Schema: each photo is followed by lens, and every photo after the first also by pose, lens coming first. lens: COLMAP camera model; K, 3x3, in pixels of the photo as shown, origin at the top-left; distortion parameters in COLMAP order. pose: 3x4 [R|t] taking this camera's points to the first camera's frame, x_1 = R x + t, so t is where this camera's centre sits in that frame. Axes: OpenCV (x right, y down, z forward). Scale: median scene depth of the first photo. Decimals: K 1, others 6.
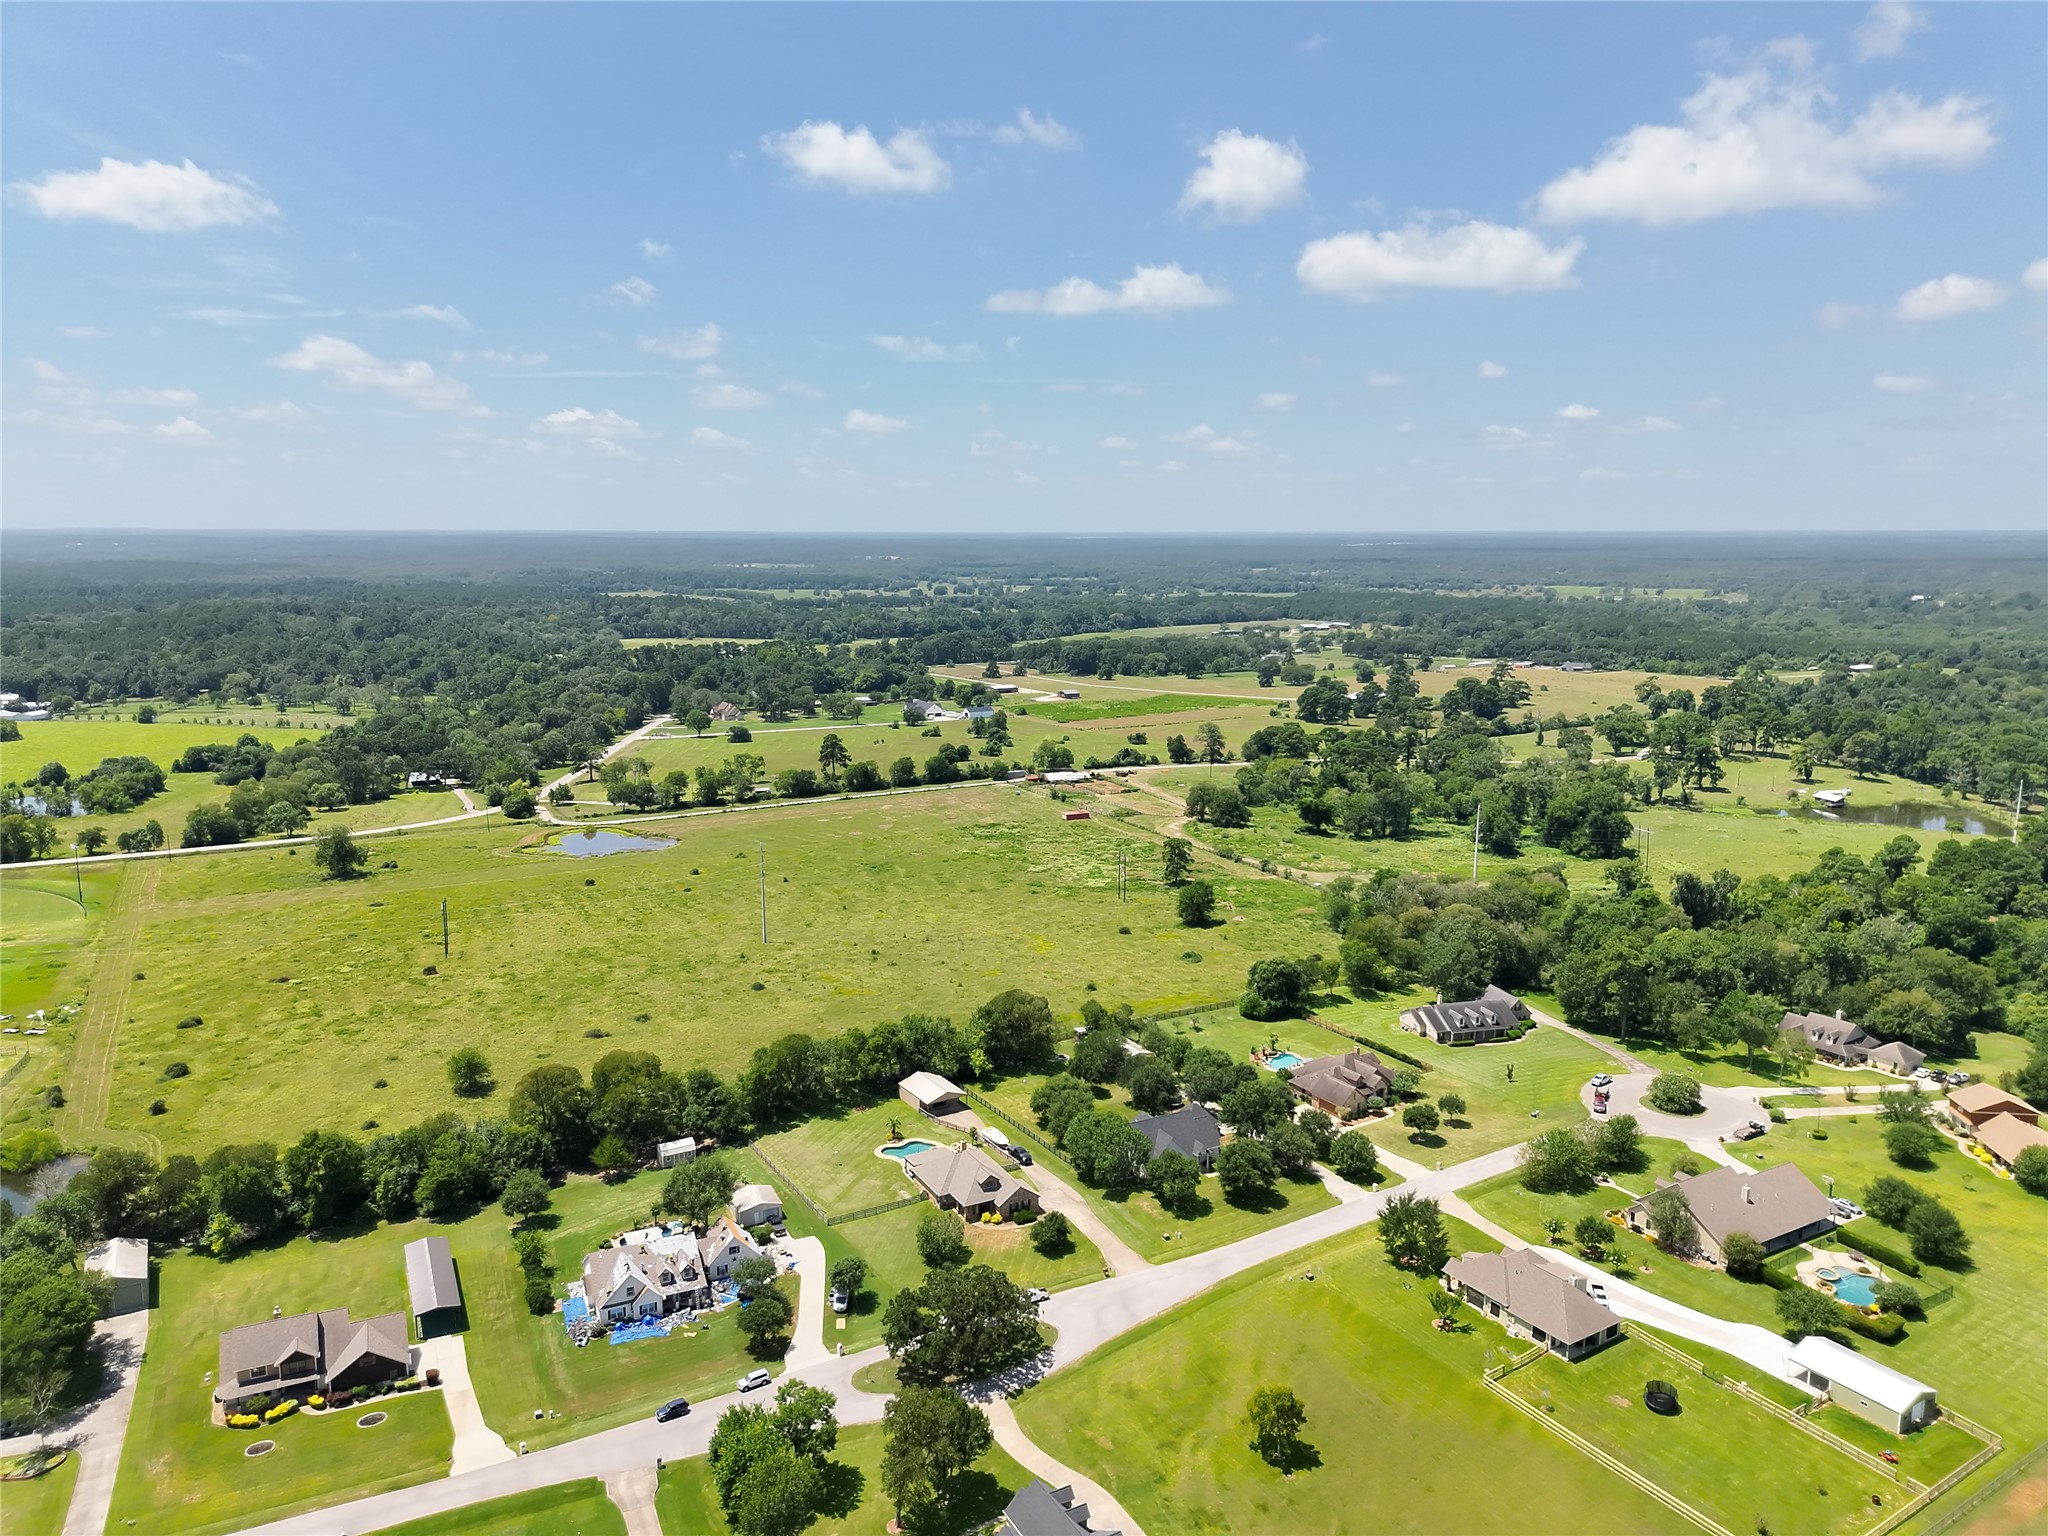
lens RADIAL K [[1437.0, 0, 1030.9], [0, 1437.0, 765.0], [0, 0, 1]] dist [0.063674, -0.054263]
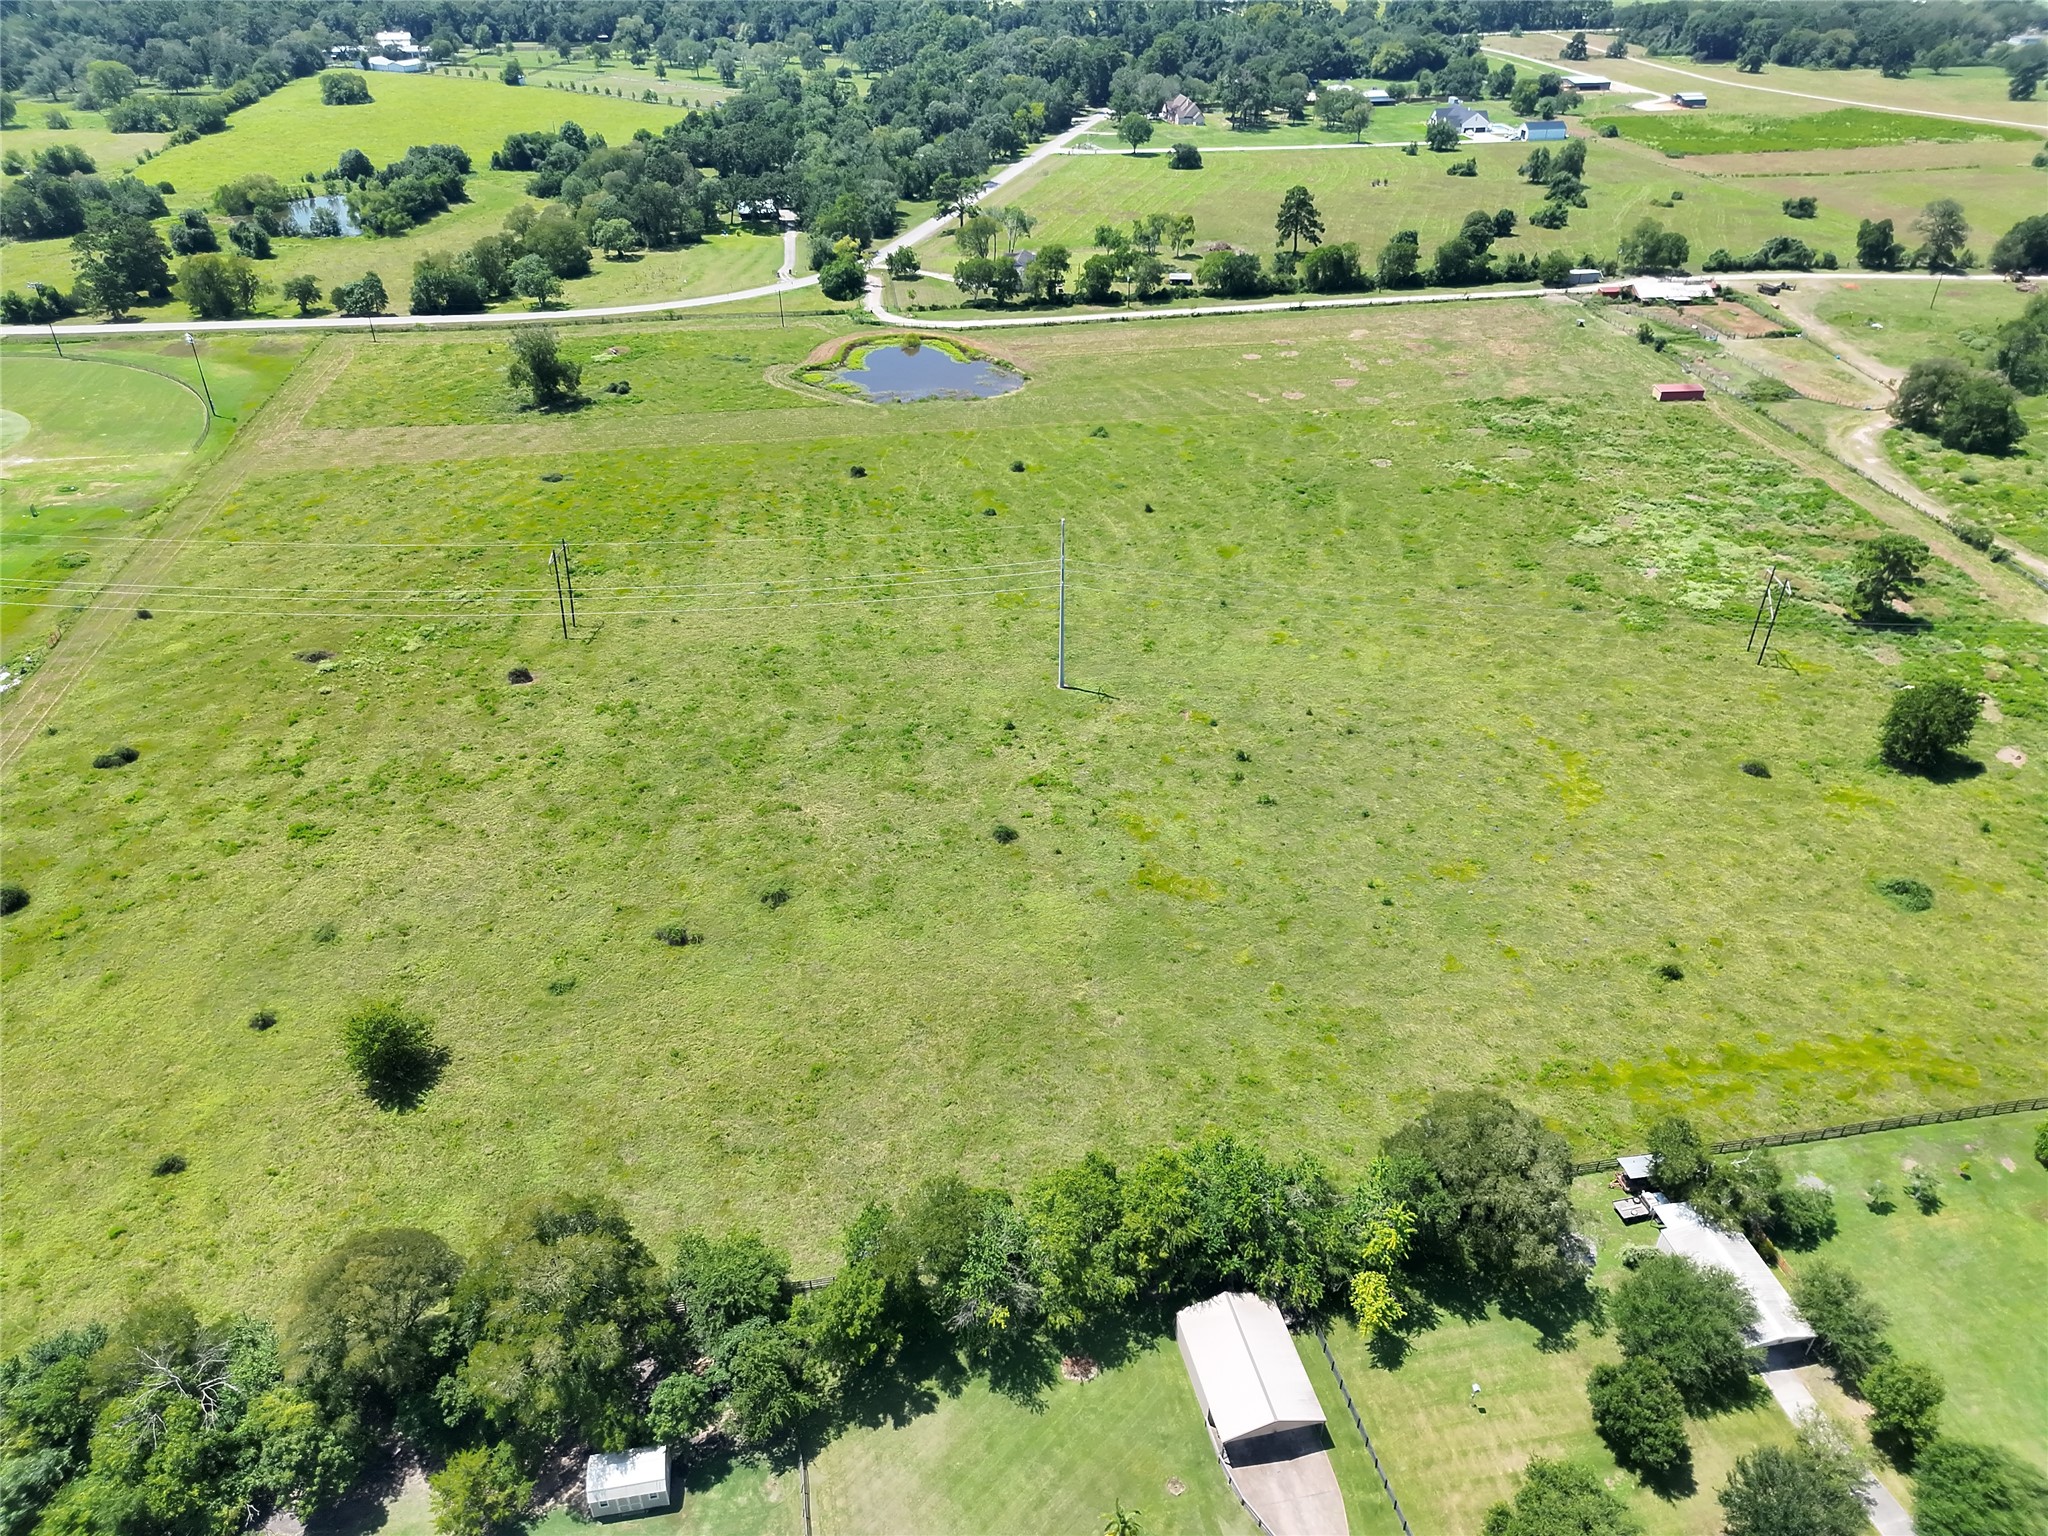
lens RADIAL K [[1437.0, 0, 1021.4], [0, 1437.0, 769.3], [0, 0, 1]] dist [0.063674, -0.054263]
pose [[0.938942, 0.191457, -0.285888, -0.018597], [-0.058606, 0.907737, 0.415427, -0.049315], [0.339048, -0.373307, 0.863532, 0.297022]]
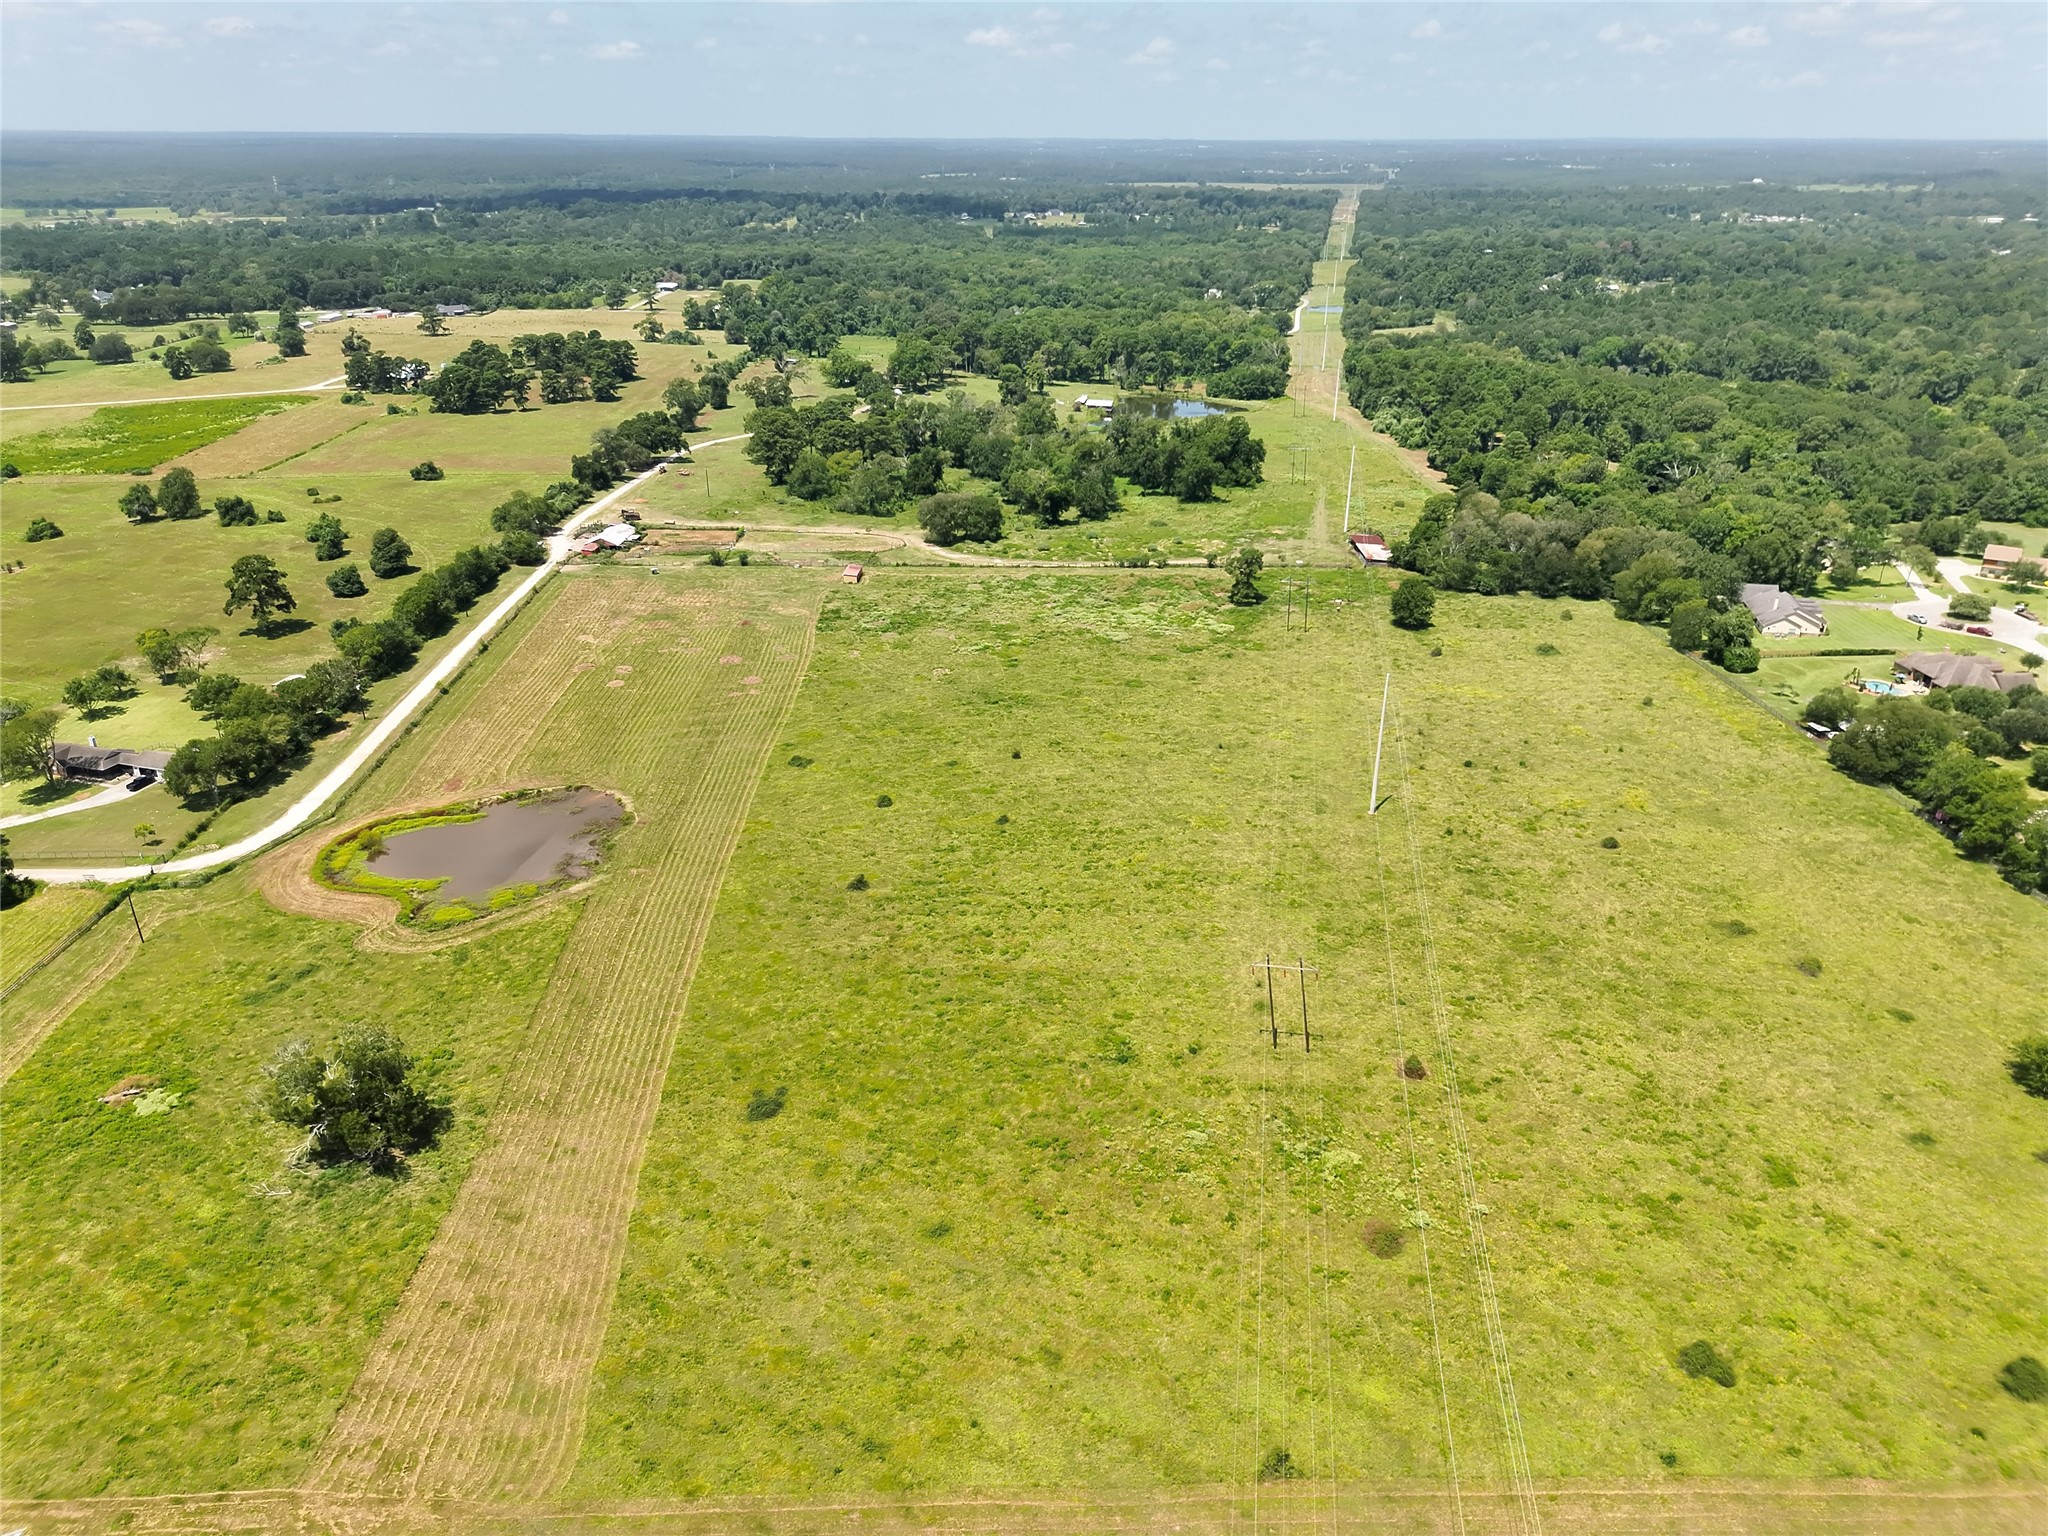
lens RADIAL K [[1437.0, 0, 1028.7], [0, 1437.0, 776.6], [0, 0, 1]] dist [0.063674, -0.054263]
pose [[0.474800, -0.357652, 0.804145, -0.489009], [0.142245, 0.932876, 0.330920, -0.087114], [-0.868523, -0.042735, 0.493804, 0.484538]]
